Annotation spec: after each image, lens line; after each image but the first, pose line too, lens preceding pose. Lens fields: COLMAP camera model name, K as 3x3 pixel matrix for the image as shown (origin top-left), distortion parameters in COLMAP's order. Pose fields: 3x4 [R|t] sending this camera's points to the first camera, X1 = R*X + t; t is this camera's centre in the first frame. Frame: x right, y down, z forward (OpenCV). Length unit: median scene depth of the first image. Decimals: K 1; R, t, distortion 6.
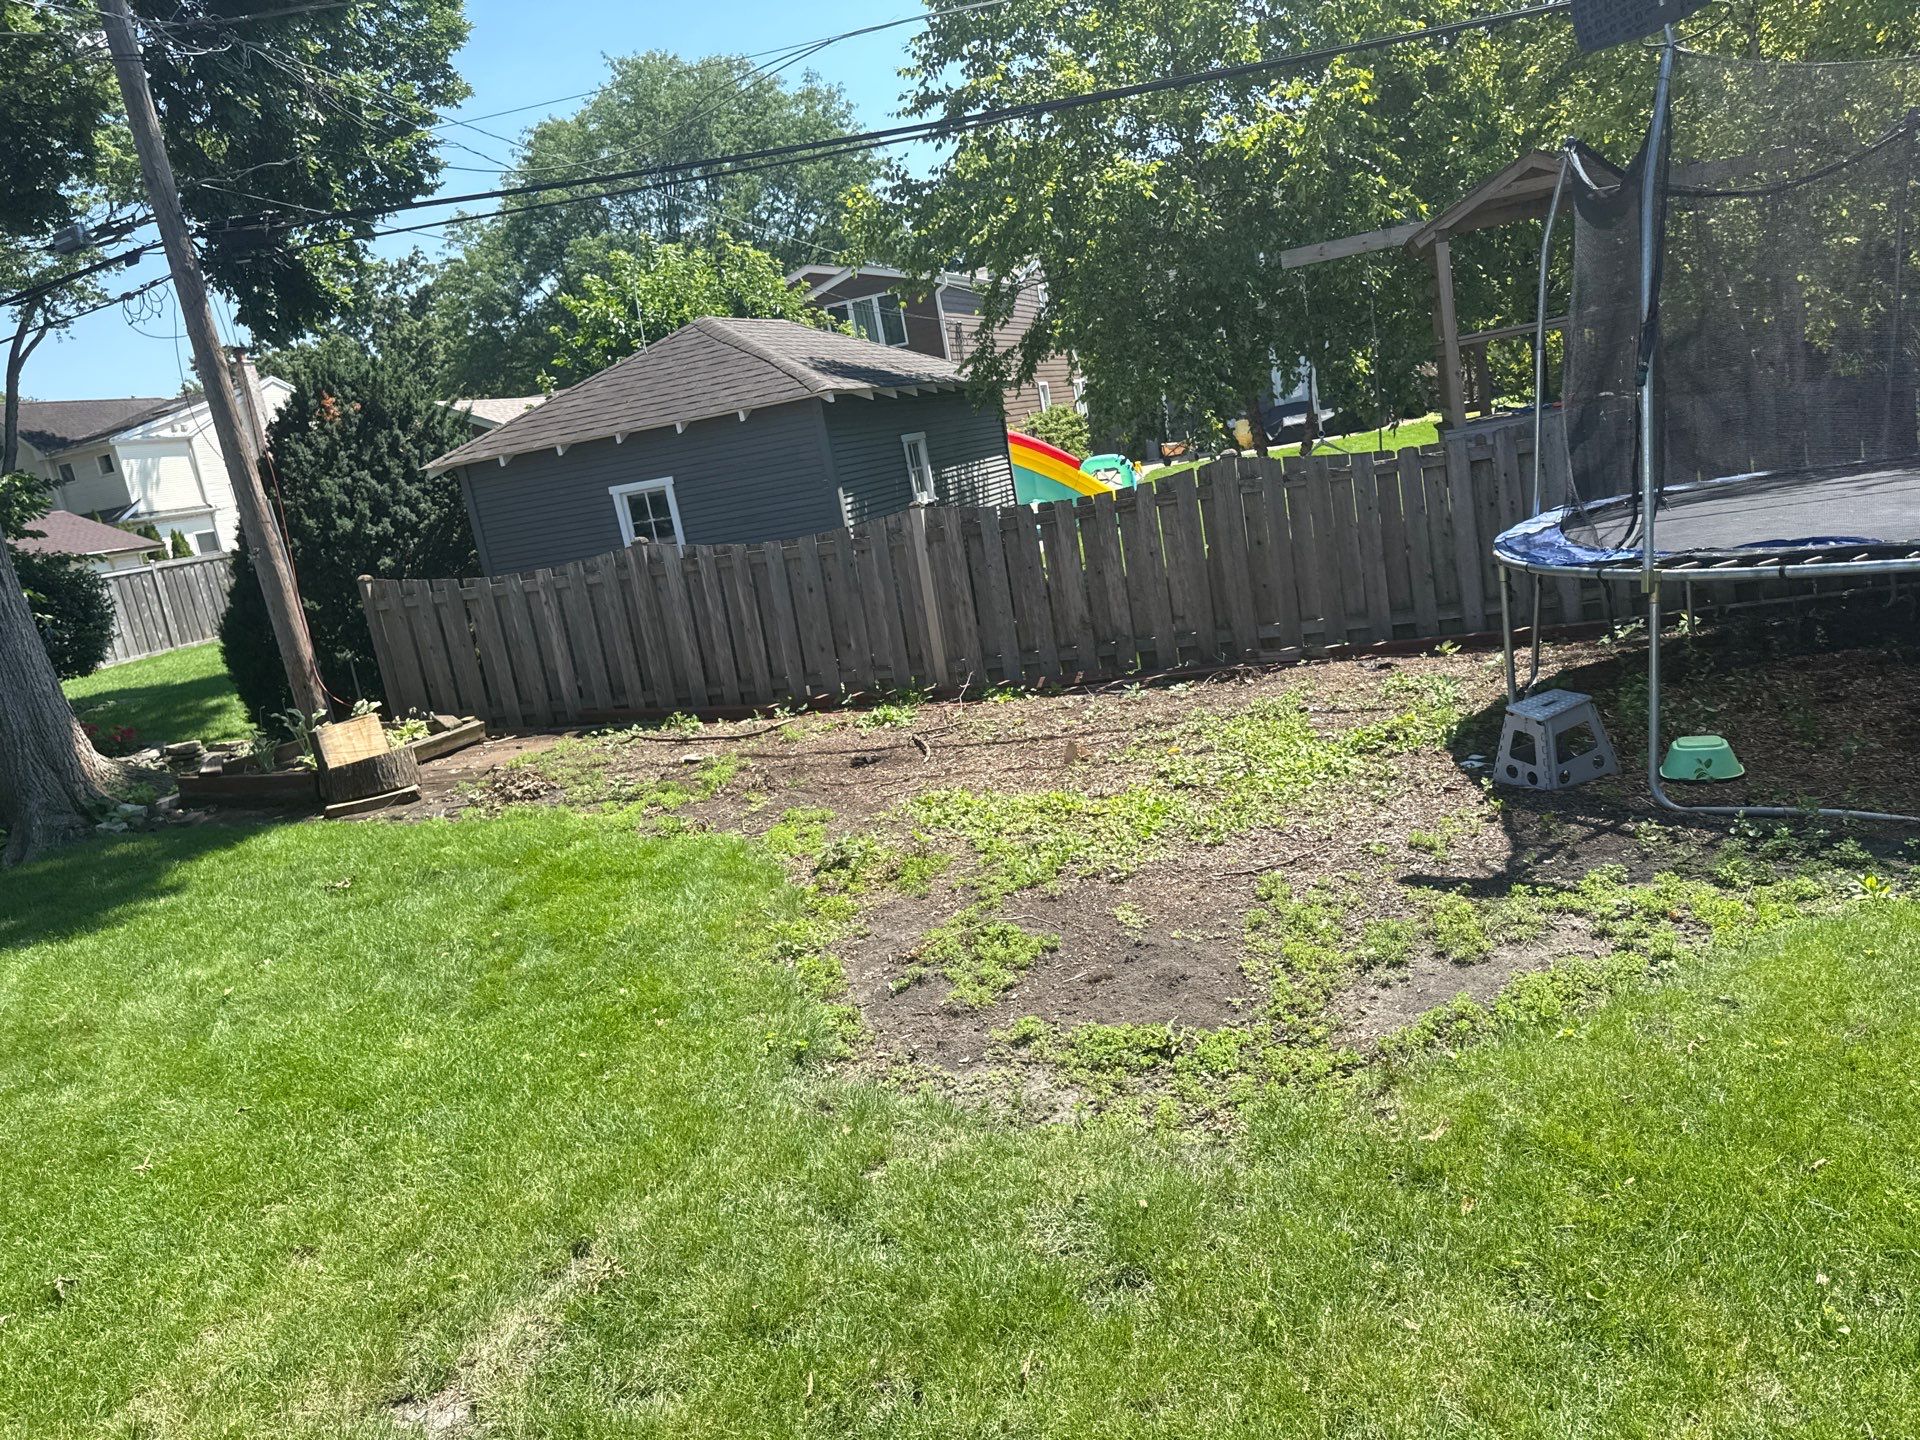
lens RADIAL K [[1337.8, 0, 960.0], [0, 1337.8, 720.0], [0, 0, 1]] dist [0.048369, -0.095991]
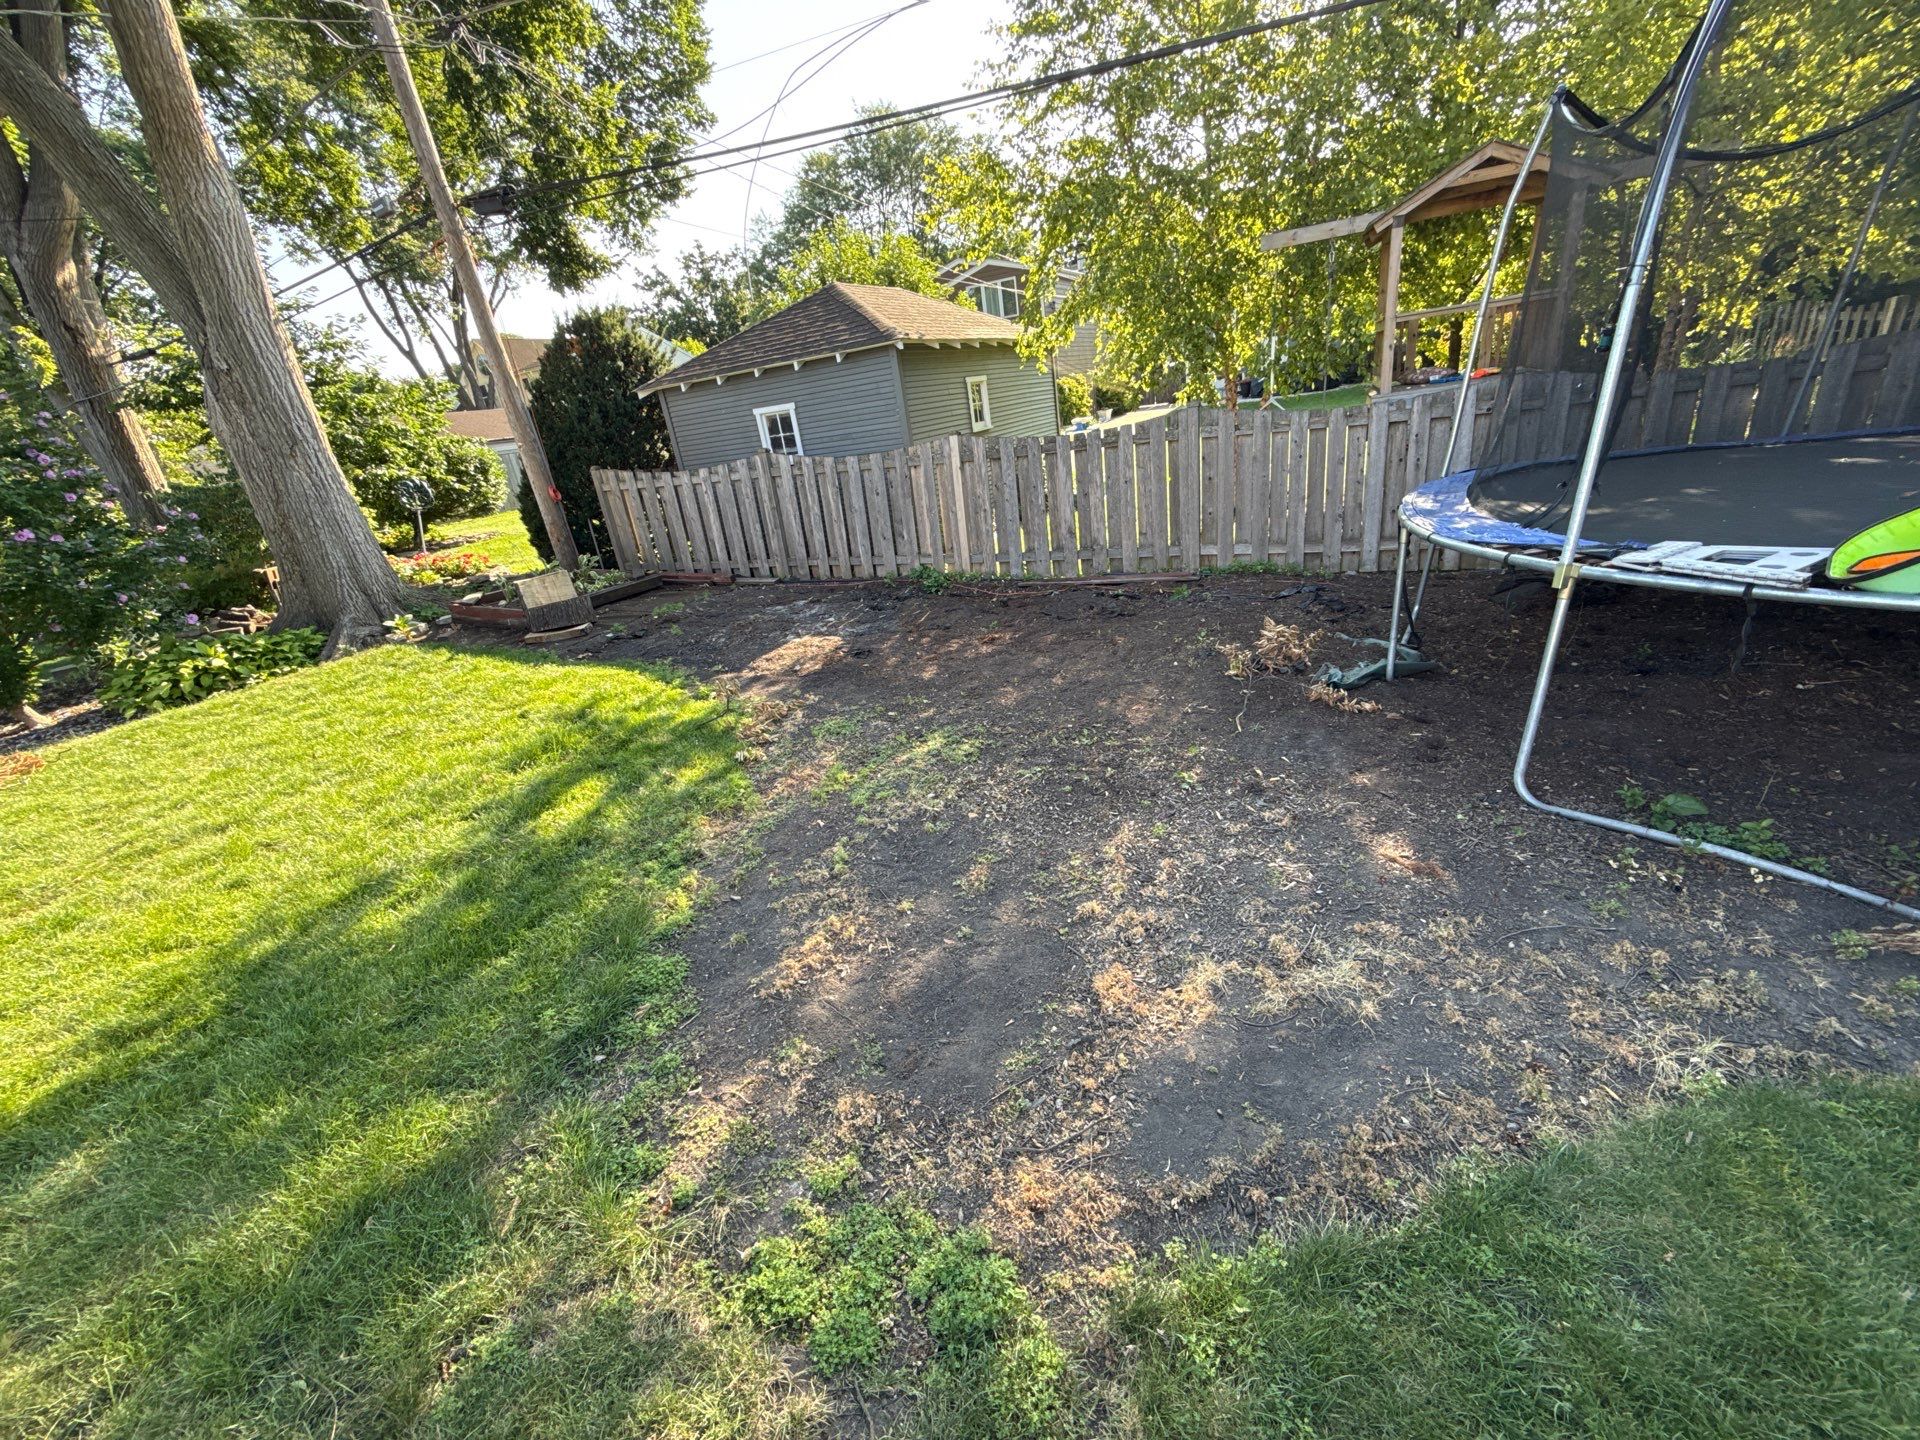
lens RADIAL K [[765.8, 0, 960.0], [0, 765.8, 720.0], [0, 0, 1]] dist [-0.000697, -0.000092]
pose [[0.991089, 0.085907, -0.101800, 0.066450], [-0.062975, 0.975625, 0.210214, -0.036200], [0.117378, -0.201930, 0.972341, 0.169886]]
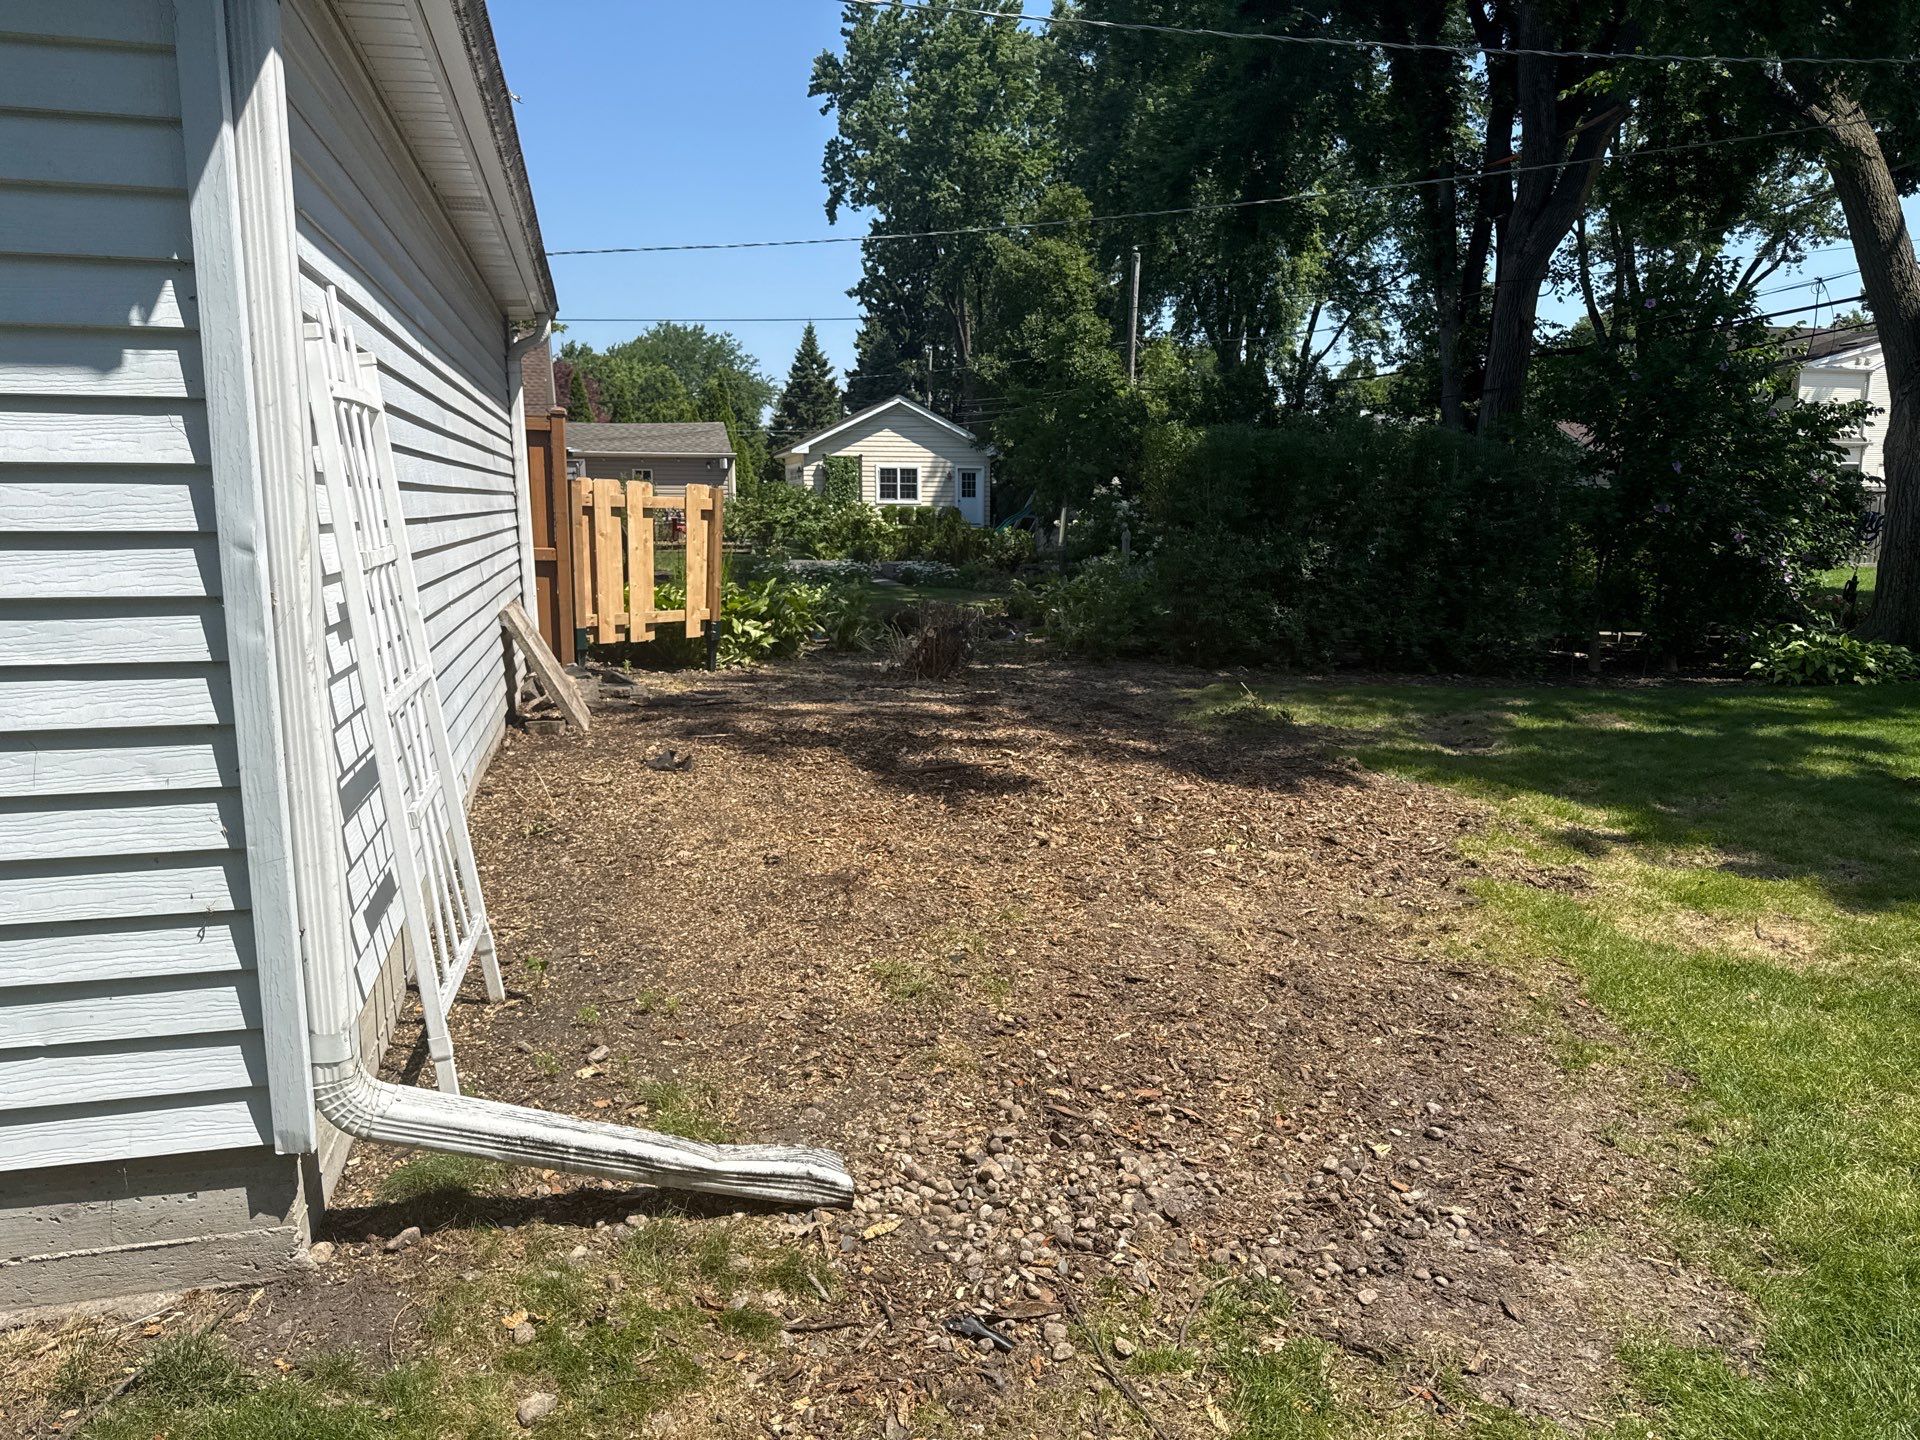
lens RADIAL K [[1385.1, 0, 960.0], [0, 1385.1, 720.0], [0, 0, 1]] dist [-0.008144, -0.006746]
pose [[0.512728, 0.301261, -0.803960, -0.031580], [-0.263446, 0.946447, 0.186640, 0.103357], [0.817133, 0.116104, 0.564636, -0.474314]]
